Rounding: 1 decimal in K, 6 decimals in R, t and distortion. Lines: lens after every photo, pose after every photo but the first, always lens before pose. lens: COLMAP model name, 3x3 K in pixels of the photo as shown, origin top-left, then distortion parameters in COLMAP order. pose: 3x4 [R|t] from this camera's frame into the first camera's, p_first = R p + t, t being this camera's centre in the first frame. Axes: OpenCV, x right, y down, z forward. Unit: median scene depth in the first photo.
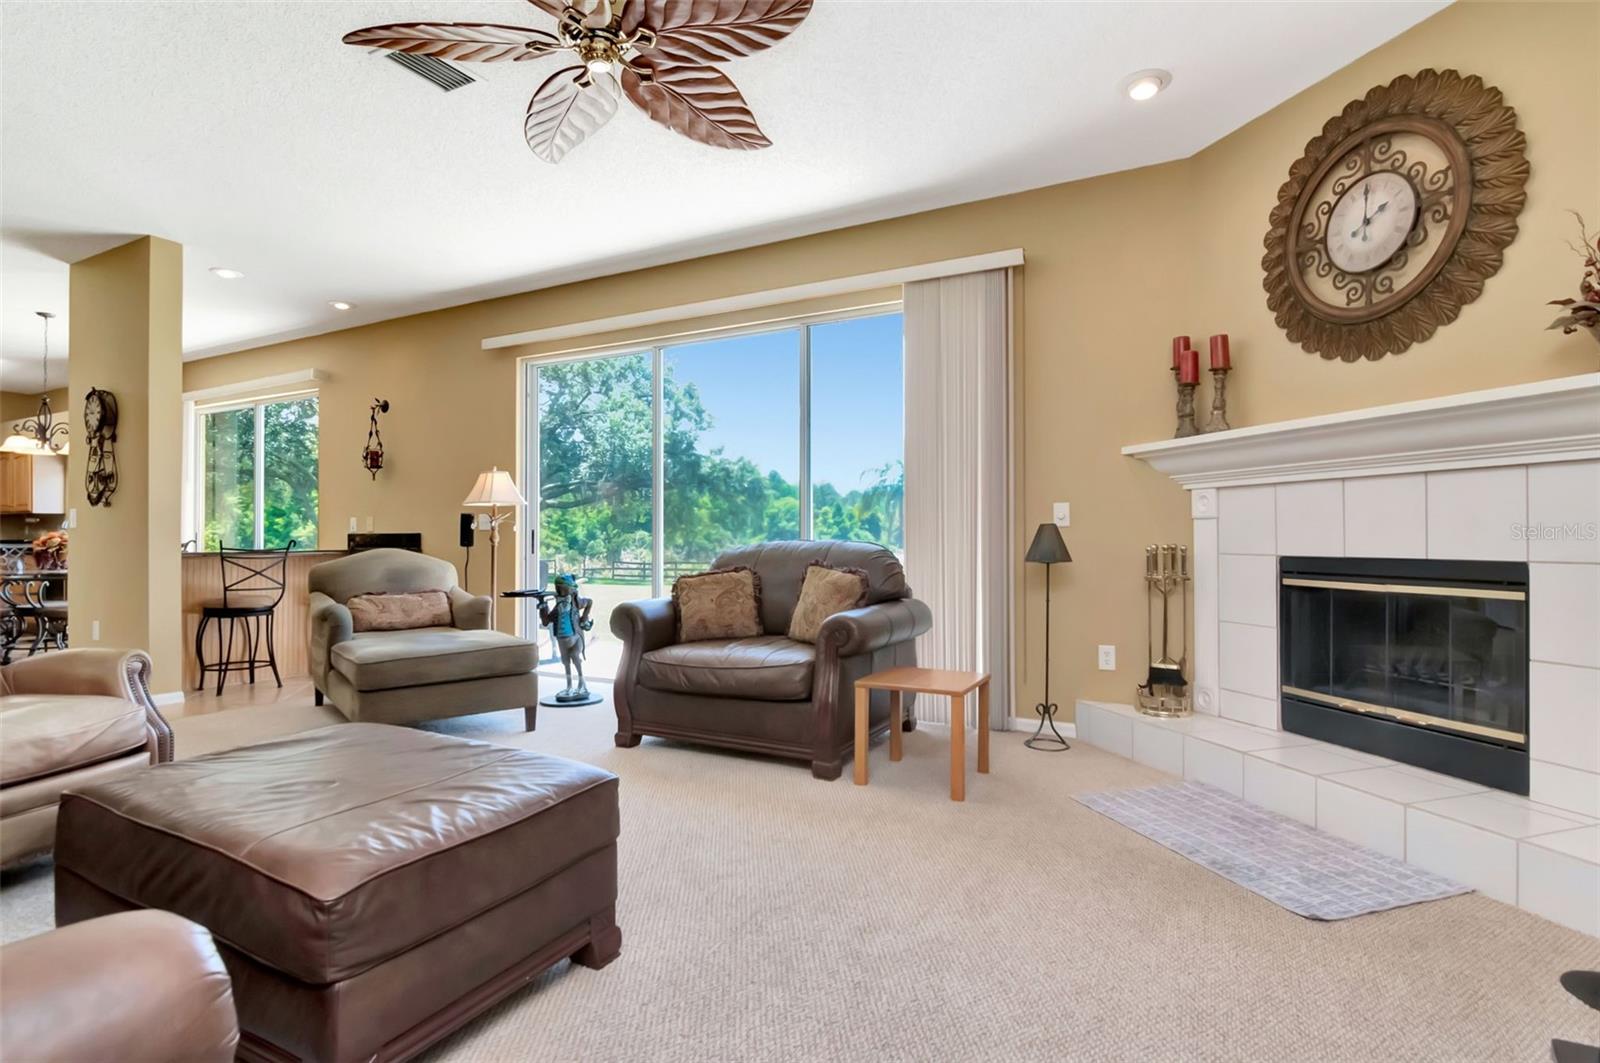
lens RADIAL K [[805.4, 0, 806.8], [0, 805.4, 534.2], [0, 0, 1]] dist [-0.003600, -0.001205]
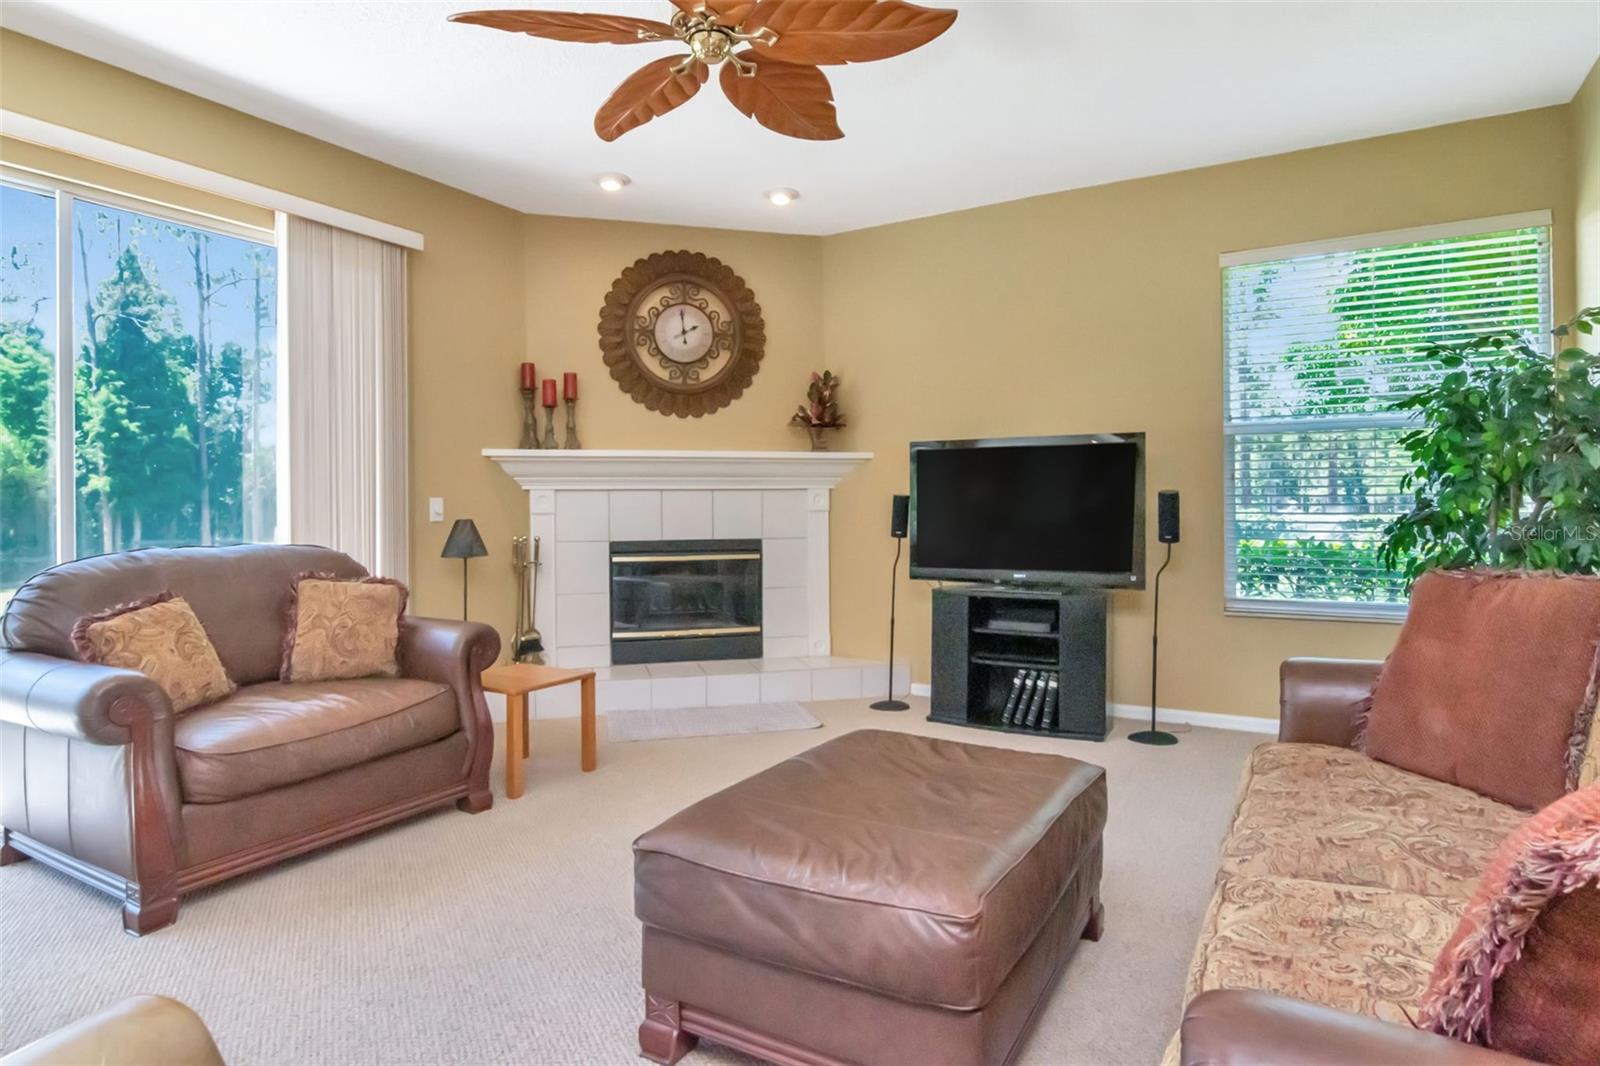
lens RADIAL K [[886.7, 0, 799.7], [0, 886.7, 523.0], [0, 0, 1]] dist [0.000694, -0.000207]
pose [[0.044695, -0.013734, 0.998906, -1.030942], [0.006908, 0.999886, 0.013438, -0.026220], [-0.998977, 0.006300, 0.044785, 0.657682]]
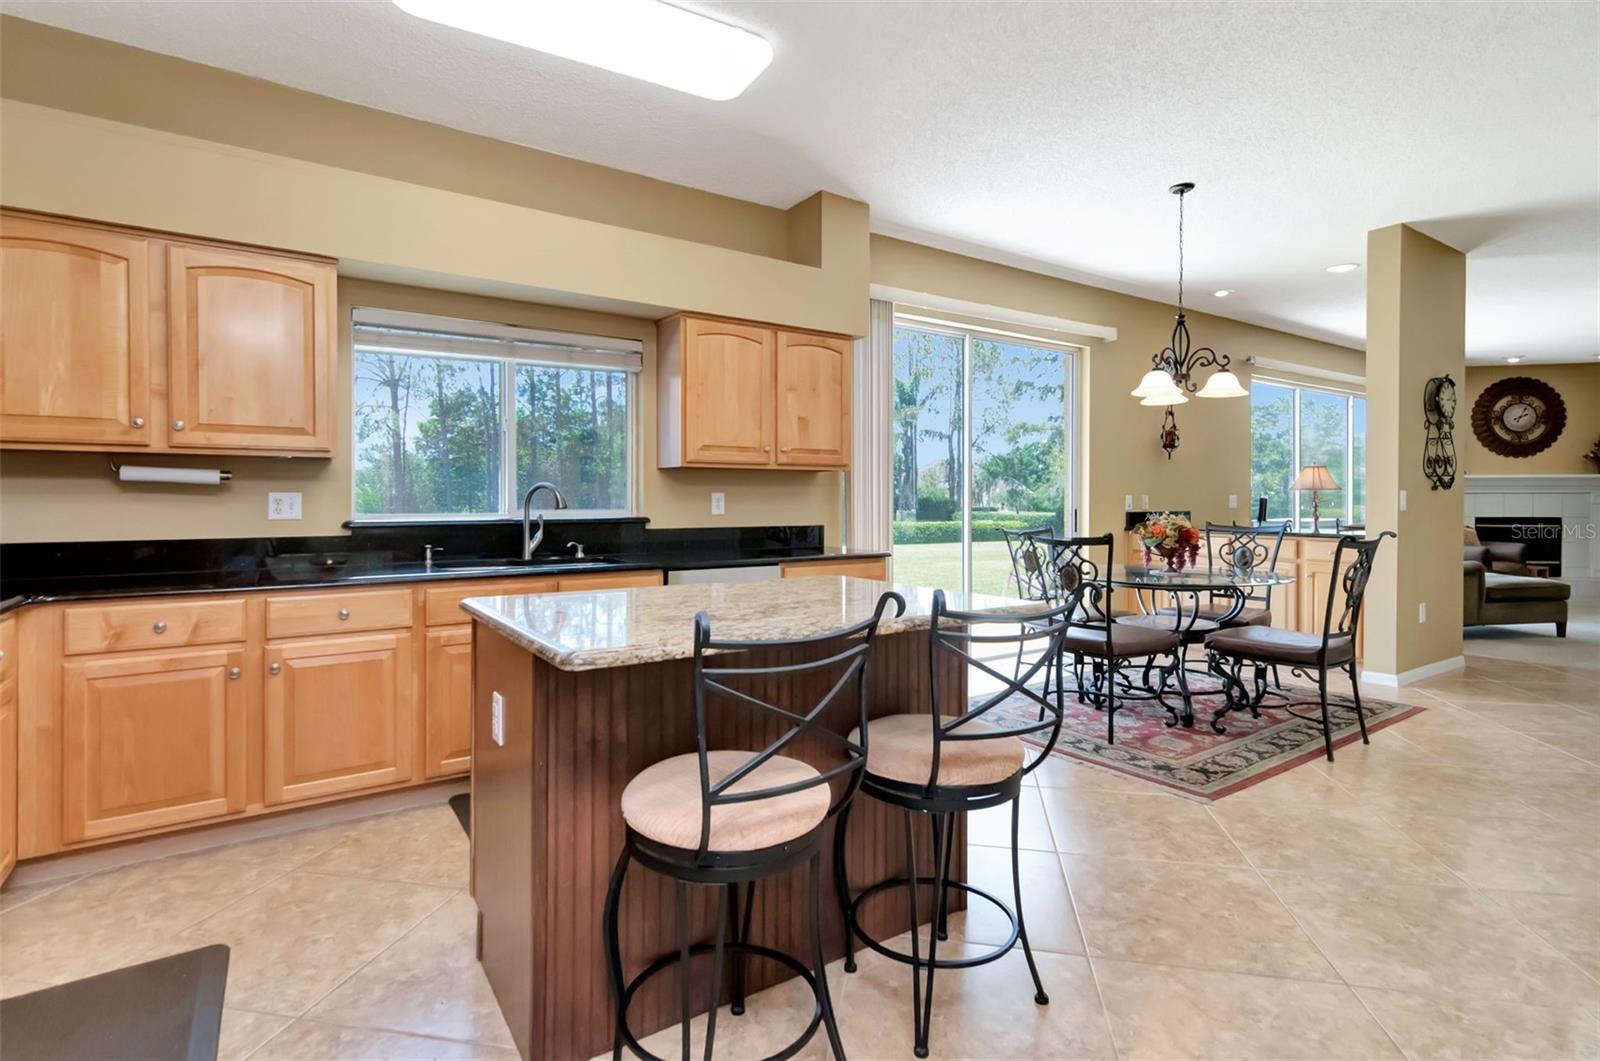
lens RADIAL K [[797.6, 0, 789.4], [0, 797.6, 510.6], [0, 0, 1]] dist [0.012274, -0.000323]
pose [[0.465388, -0.007034, 0.885079, -3.526210], [-0.001253, 0.999962, 0.008606, -0.022380], [-0.885106, -0.005115, 0.465361, 2.032299]]
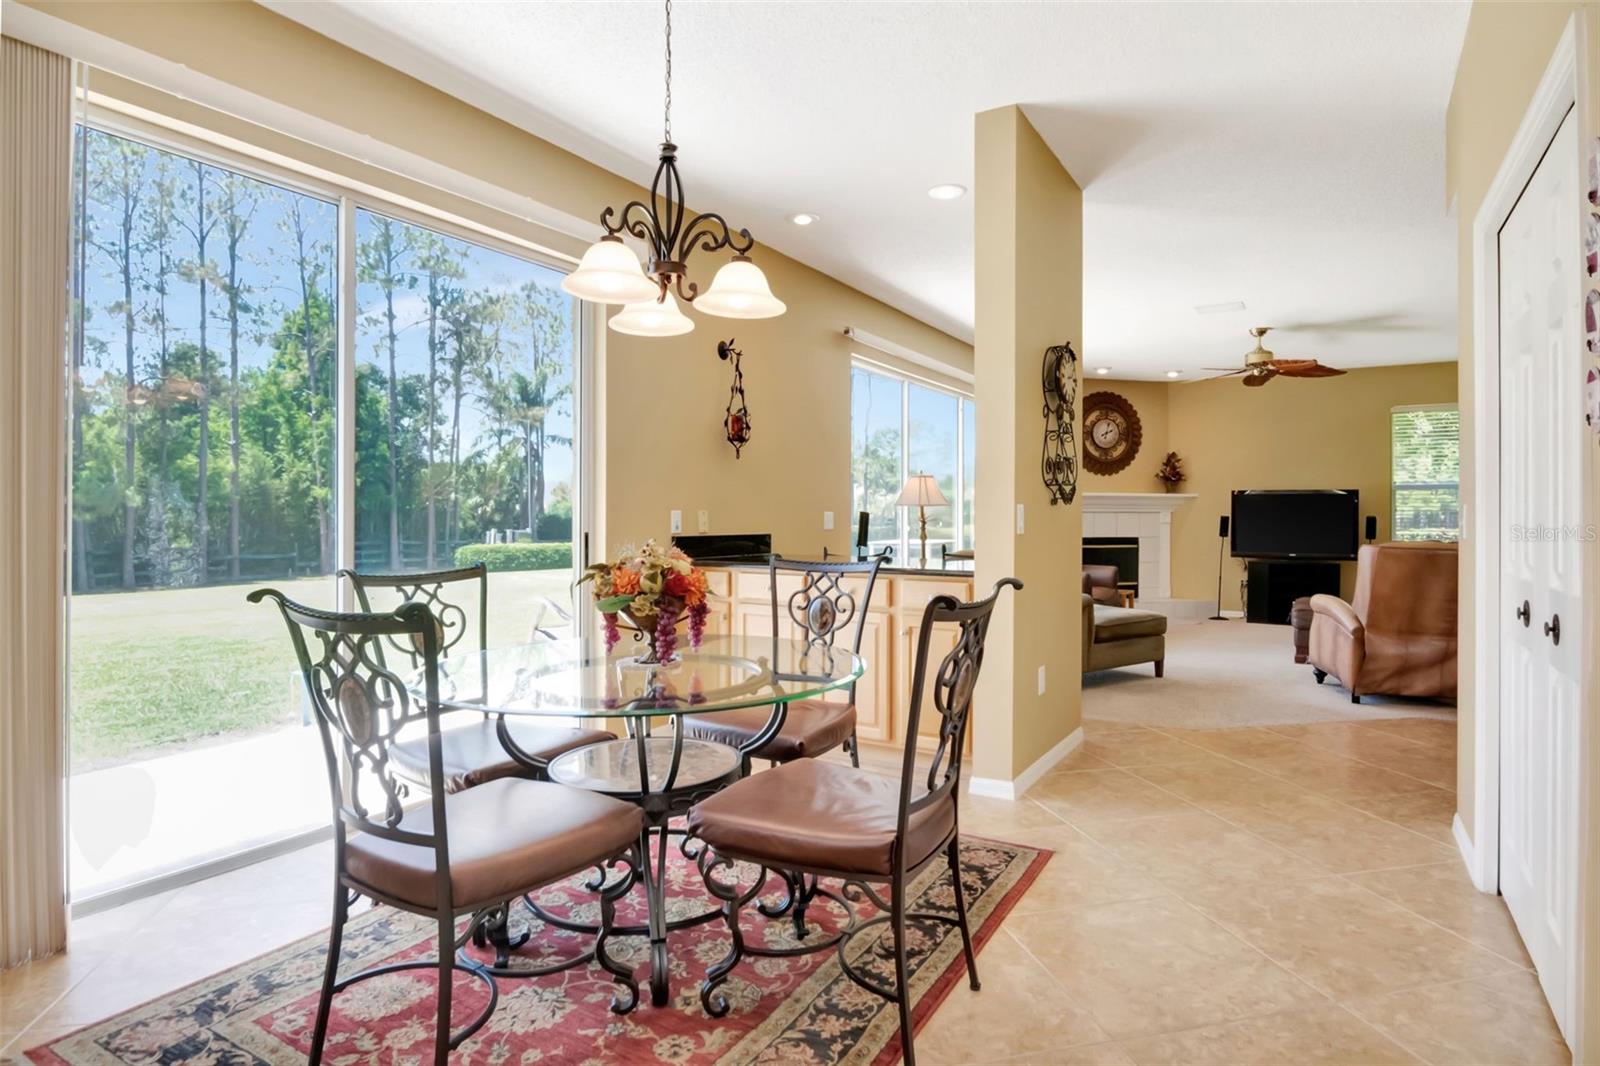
lens RADIAL K [[886.7, 0, 799.7], [0, 886.7, 523.0], [0, 0, 1]] dist [0.000694, -0.000207]
pose [[0.057102, -0.000433, 0.998368, -2.783847], [-0.003520, 0.999994, 0.000635, -0.024805], [-0.998362, -0.003551, 0.057100, 1.927352]]
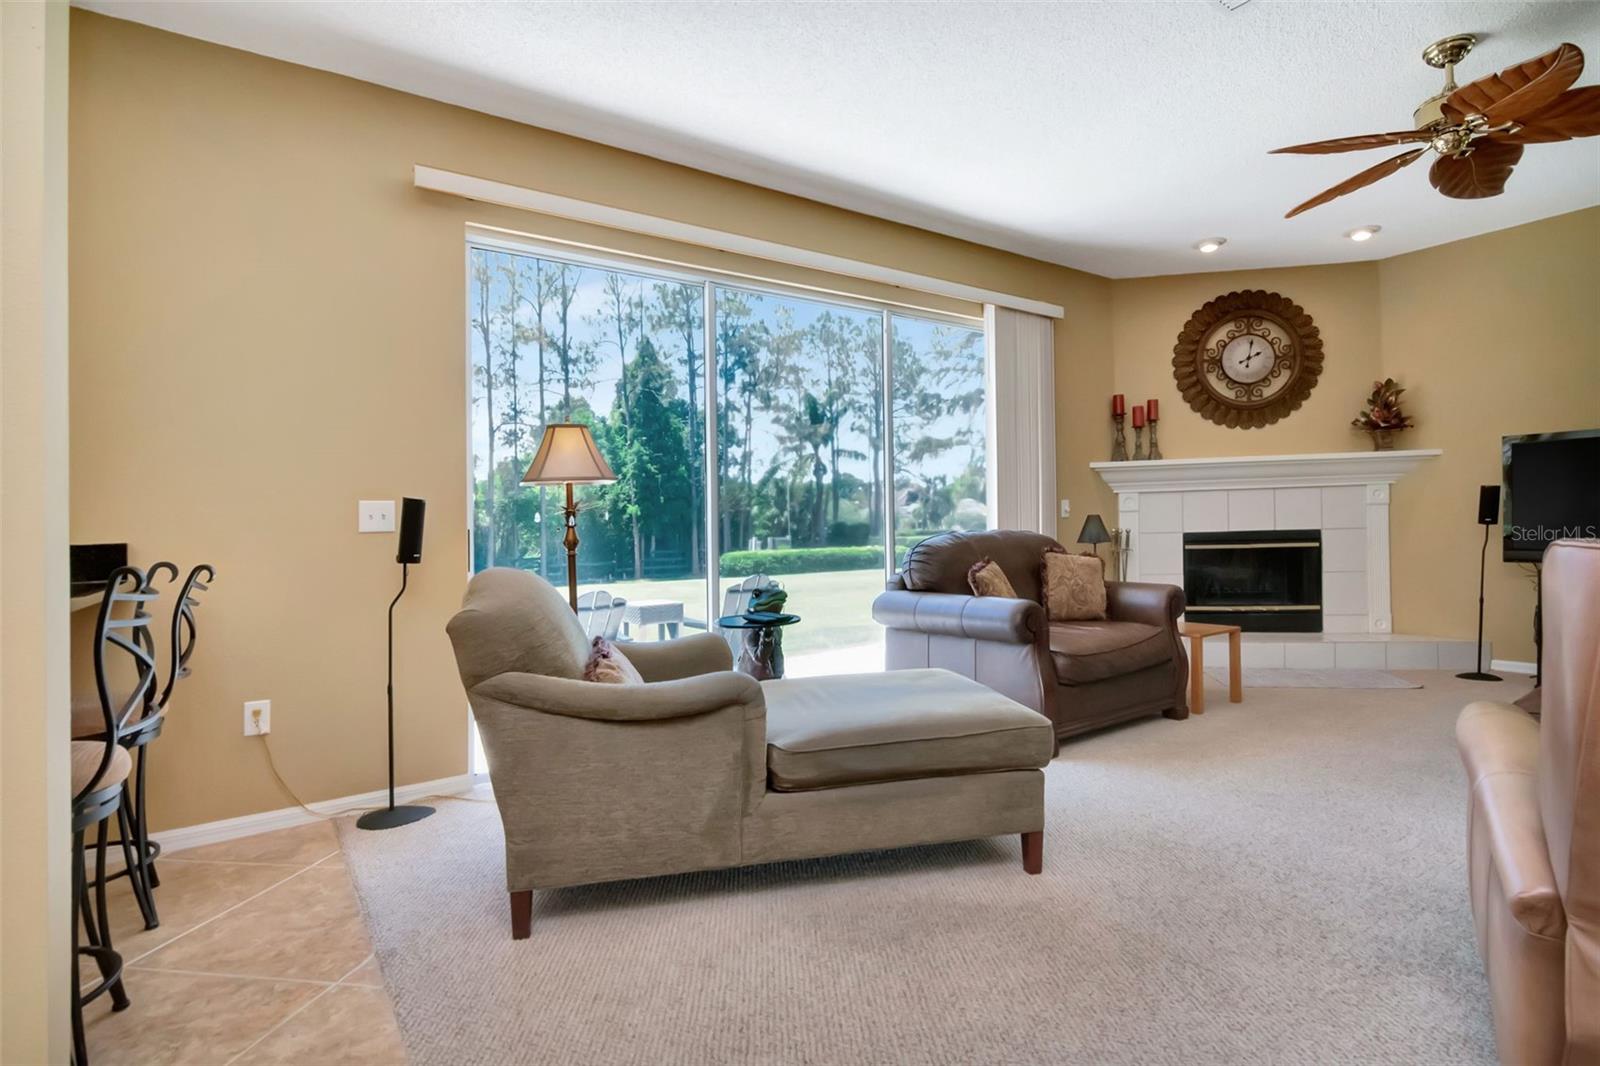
lens RADIAL K [[795.1, 0, 787.4], [0, 795.1, 537.6], [0, 0, 1]] dist [-0.002636, -0.001223]
pose [[0.457476, -0.017982, 0.889040, -1.460077], [0.024393, 0.999673, 0.007668, 0.003562], [-0.888887, 0.018178, 0.457765, 1.067721]]
